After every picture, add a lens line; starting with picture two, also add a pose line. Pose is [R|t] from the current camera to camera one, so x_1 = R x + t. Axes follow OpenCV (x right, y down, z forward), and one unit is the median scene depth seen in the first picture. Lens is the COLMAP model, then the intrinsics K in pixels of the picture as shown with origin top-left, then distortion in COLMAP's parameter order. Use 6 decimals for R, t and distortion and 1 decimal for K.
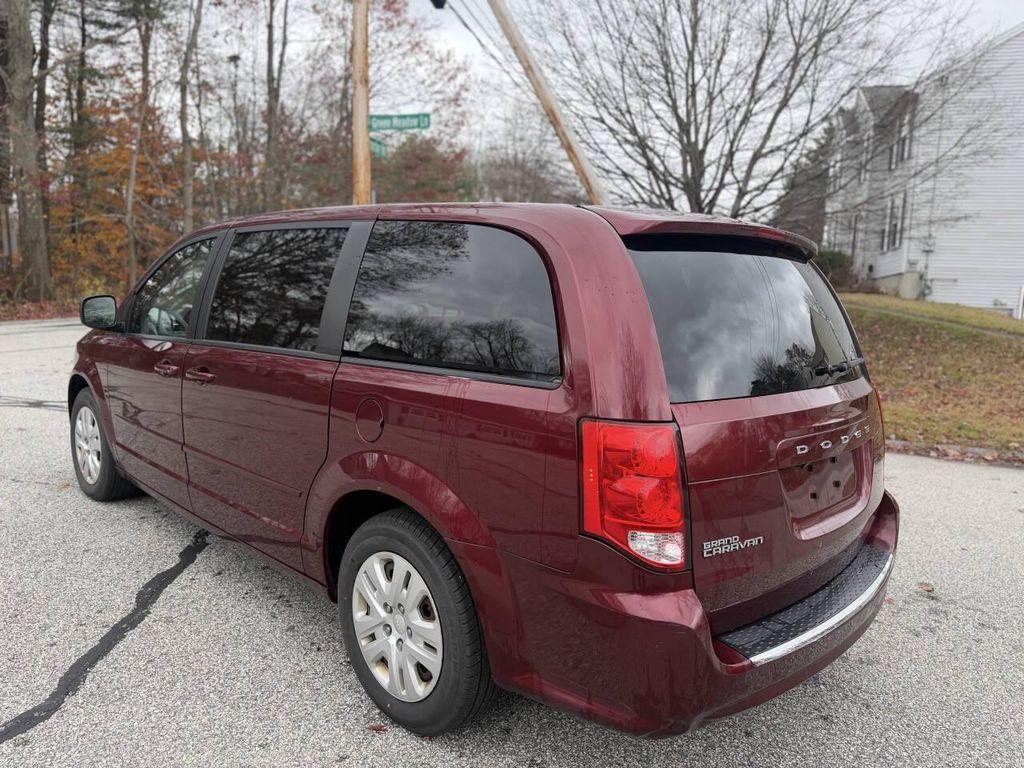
lens RADIAL K [[749.4, 0, 501.7], [0, 749.4, 371.4], [0, 0, 1]] dist [0.002417, 0.004477]
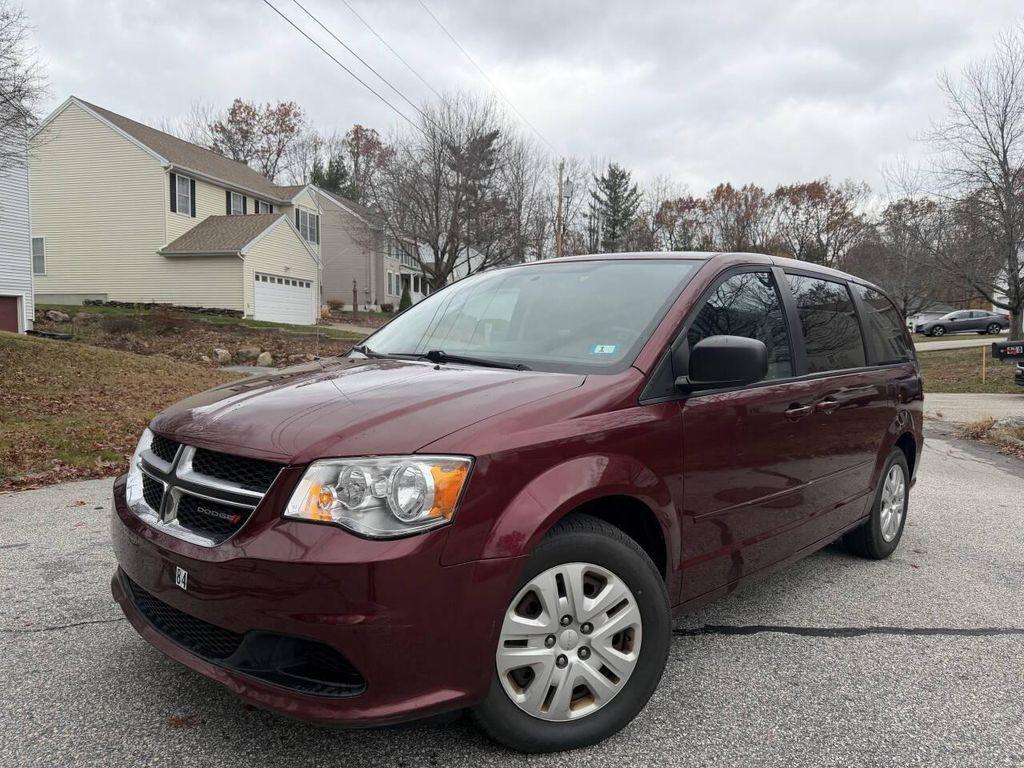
lens RADIAL K [[735.2, 0, 533.2], [0, 735.2, 373.4], [0, 0, 1]] dist [0.010003, -0.003775]
pose [[-0.066842, -0.090574, 0.993644, -1.487660], [0.078323, 0.992322, 0.095723, -0.183695], [-0.994685, 0.084224, -0.059235, 1.546552]]
